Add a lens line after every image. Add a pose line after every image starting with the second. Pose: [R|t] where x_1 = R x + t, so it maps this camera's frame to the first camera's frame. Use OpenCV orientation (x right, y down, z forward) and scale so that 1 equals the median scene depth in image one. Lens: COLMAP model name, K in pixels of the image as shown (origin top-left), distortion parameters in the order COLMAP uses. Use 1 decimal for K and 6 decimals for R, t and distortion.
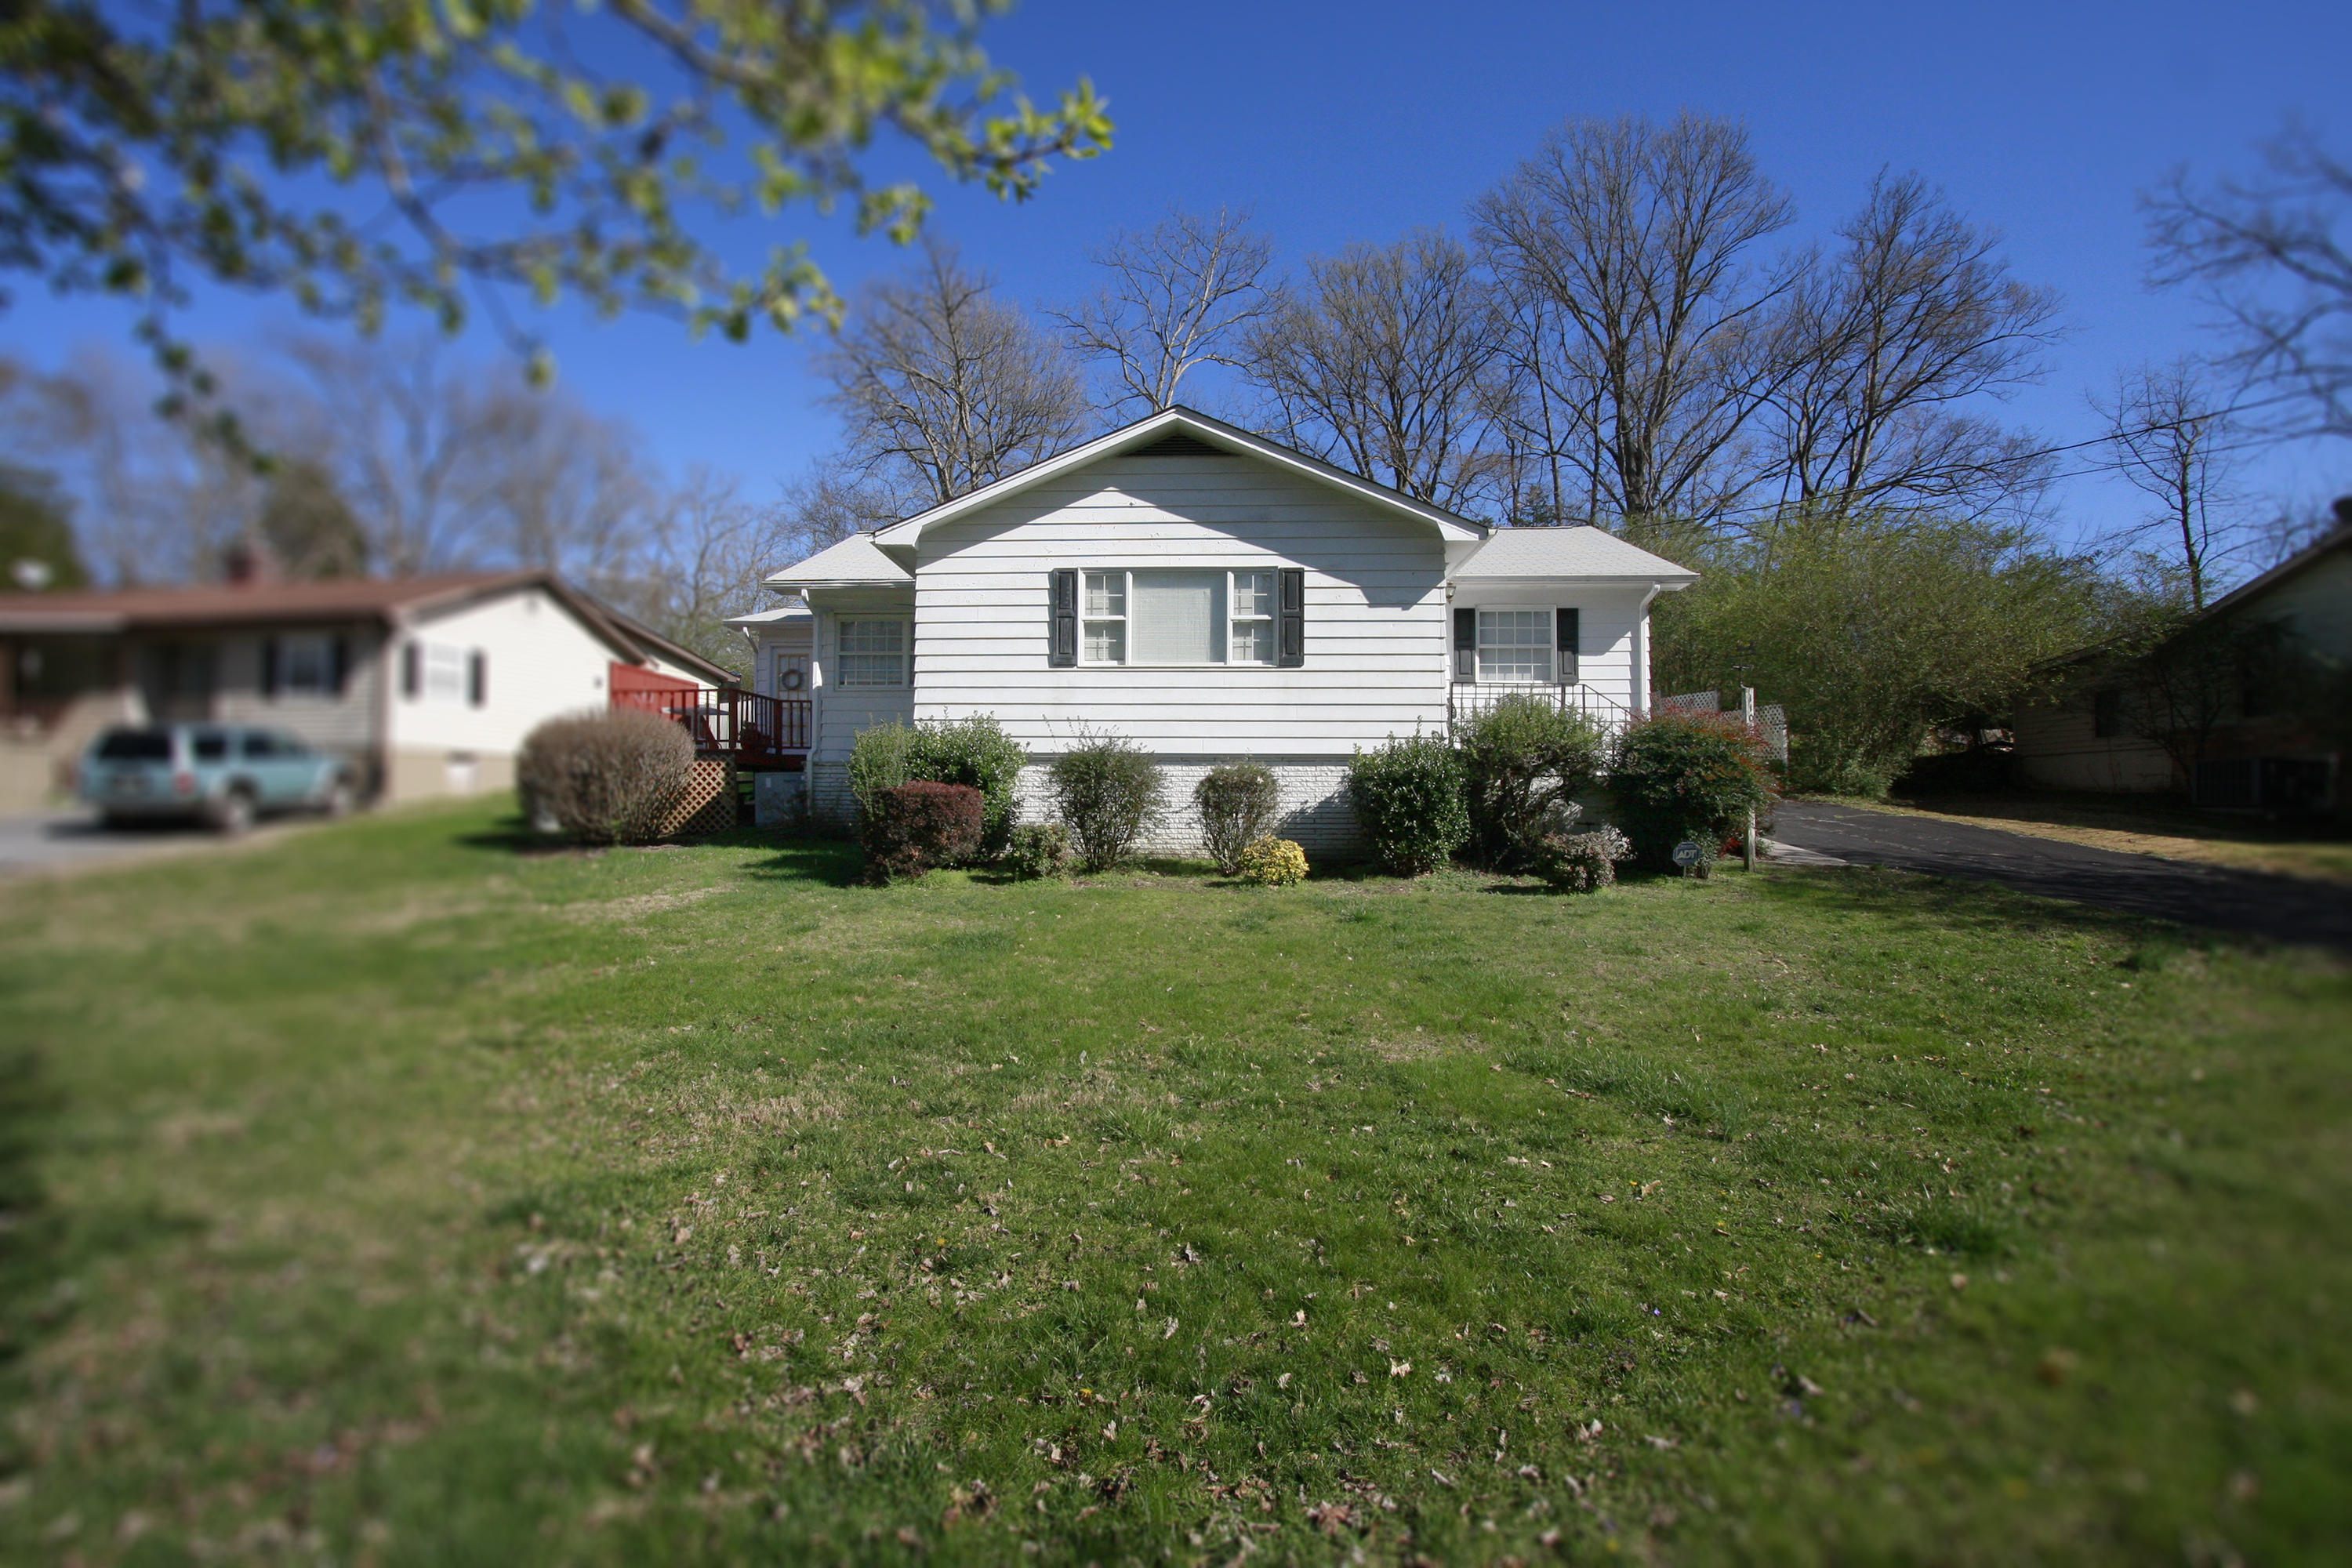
lens RADIAL K [[1086.9, 0, 1178.1], [0, 1086.9, 781.9], [0, 0, 1]] dist [-0.021840, 0.004337]
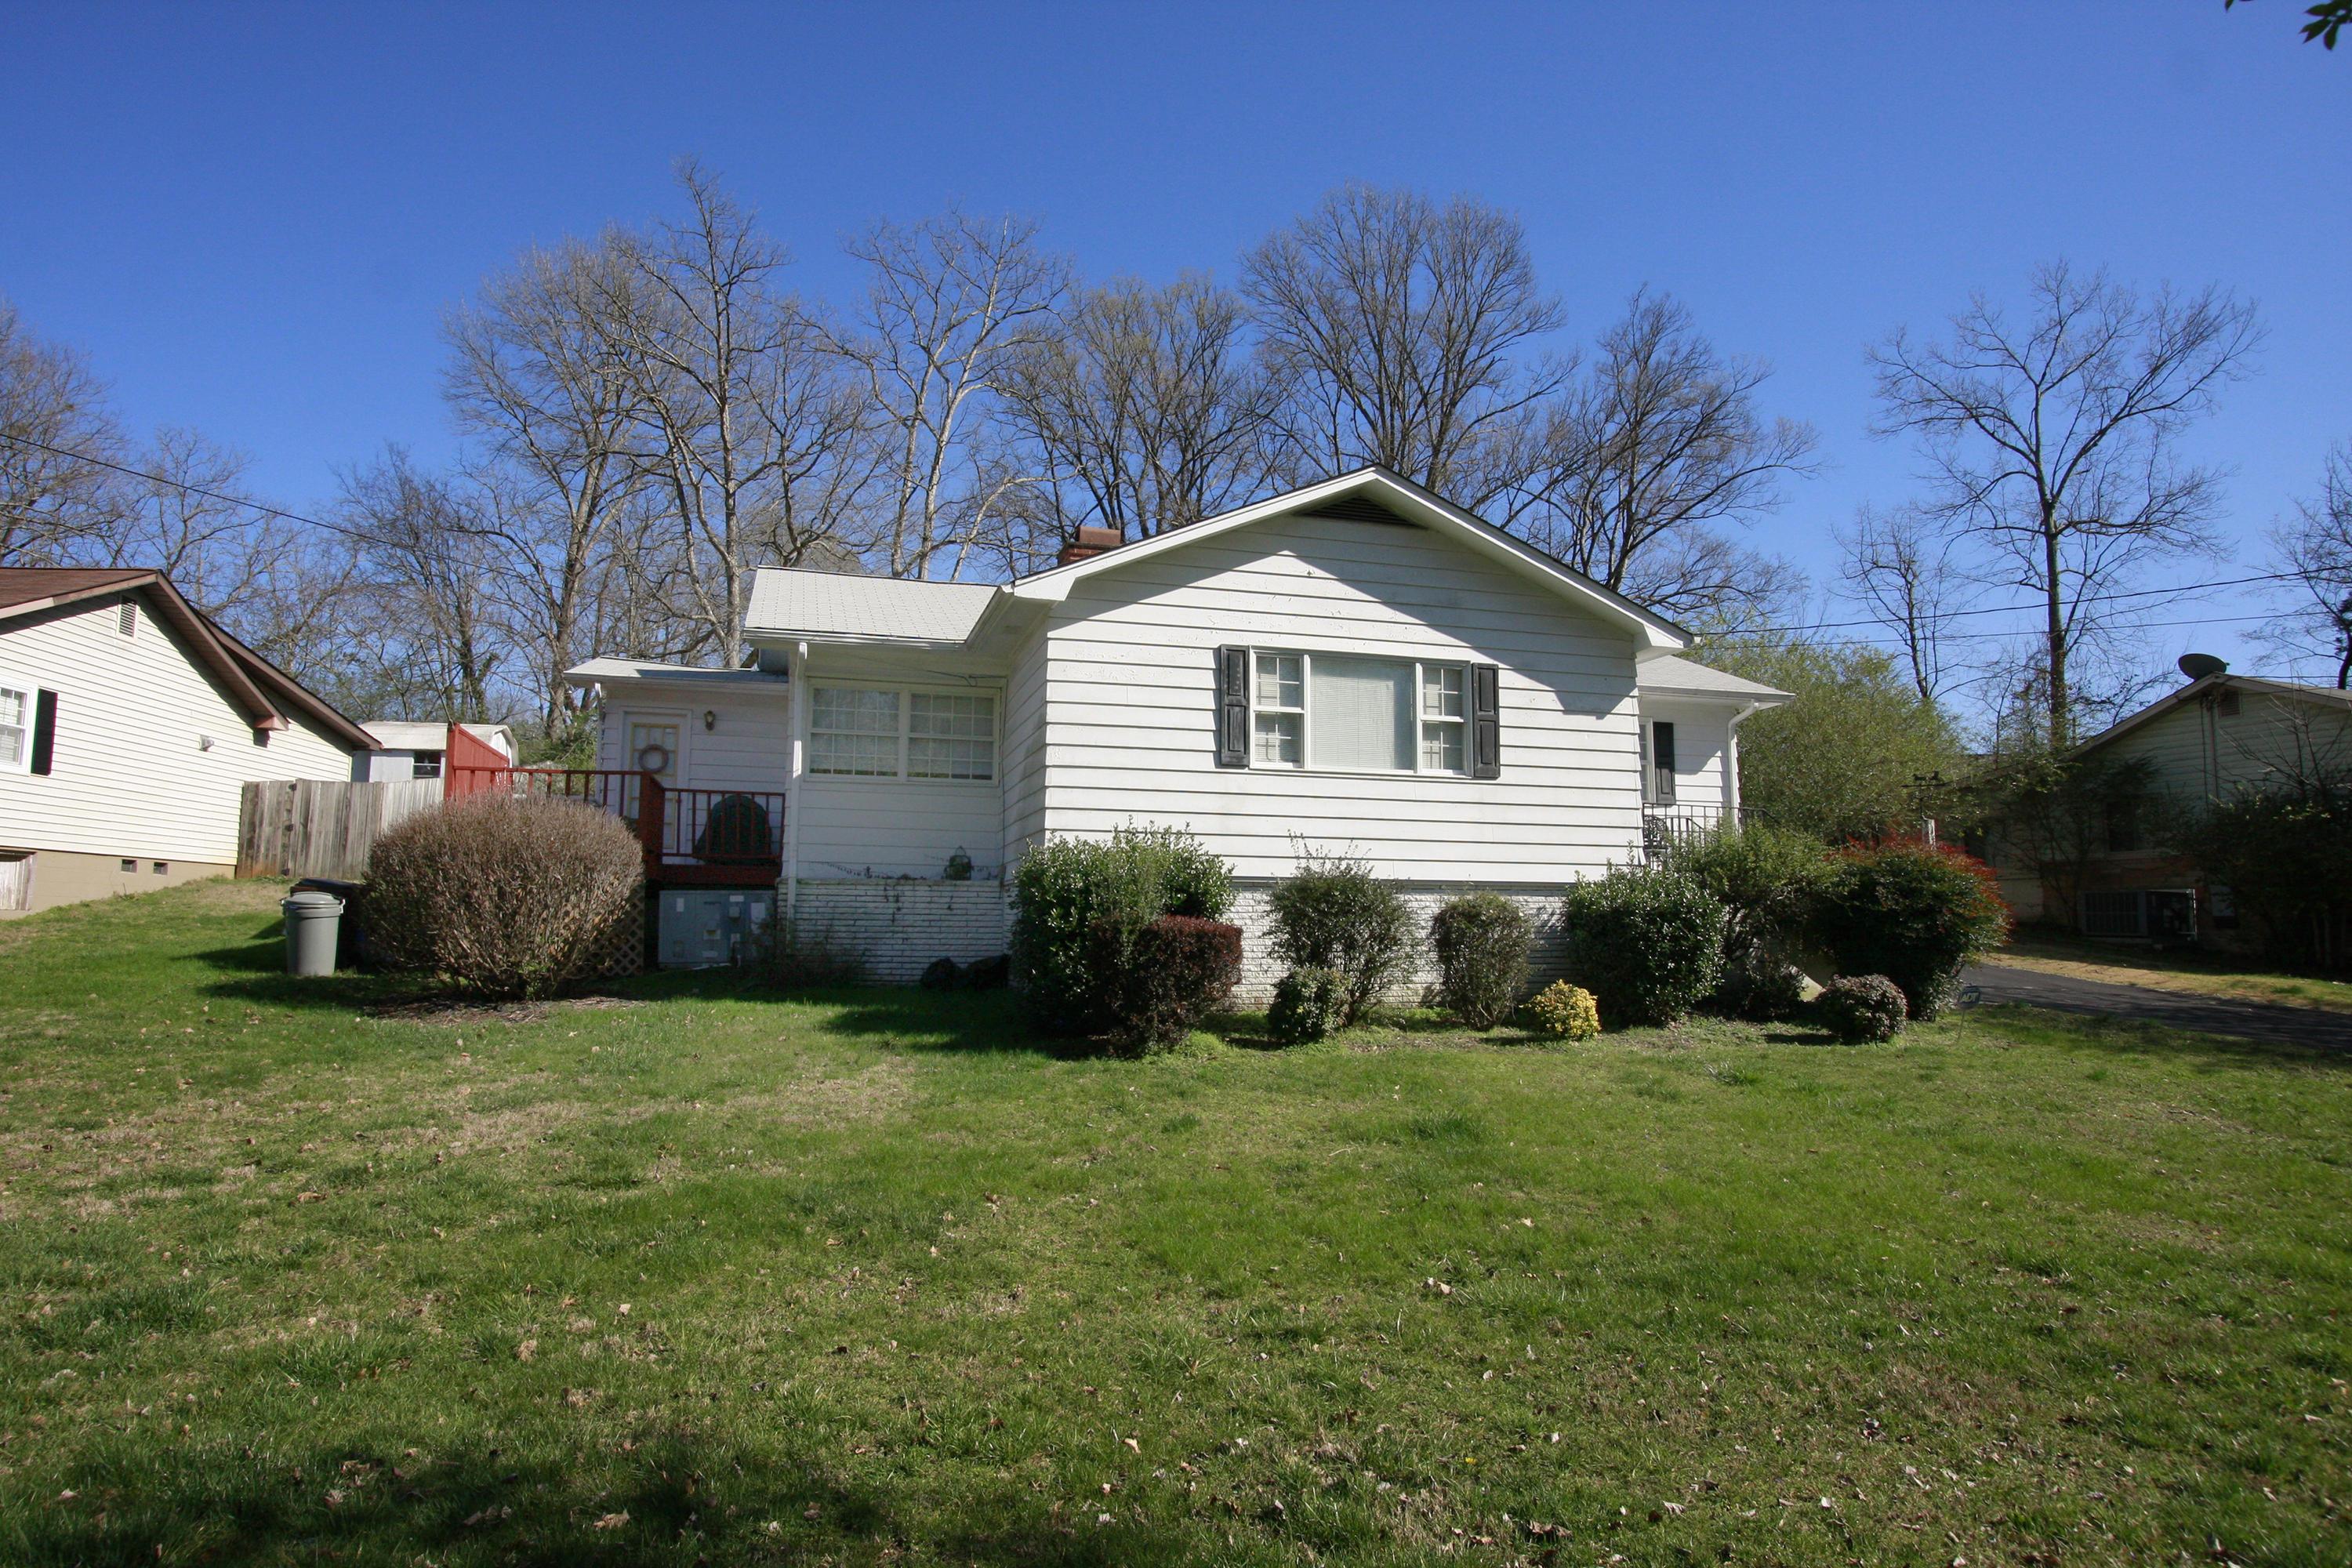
lens RADIAL K [[1300.7, 0, 1175.8], [0, 1300.7, 788.7], [0, 0, 1]] dist [-0.012625, -0.000519]
pose [[0.948527, 0.035908, 0.314653, -0.443906], [-0.010810, 0.996643, -0.081149, -0.012644], [-0.316511, 0.073571, 0.945732, 0.112313]]
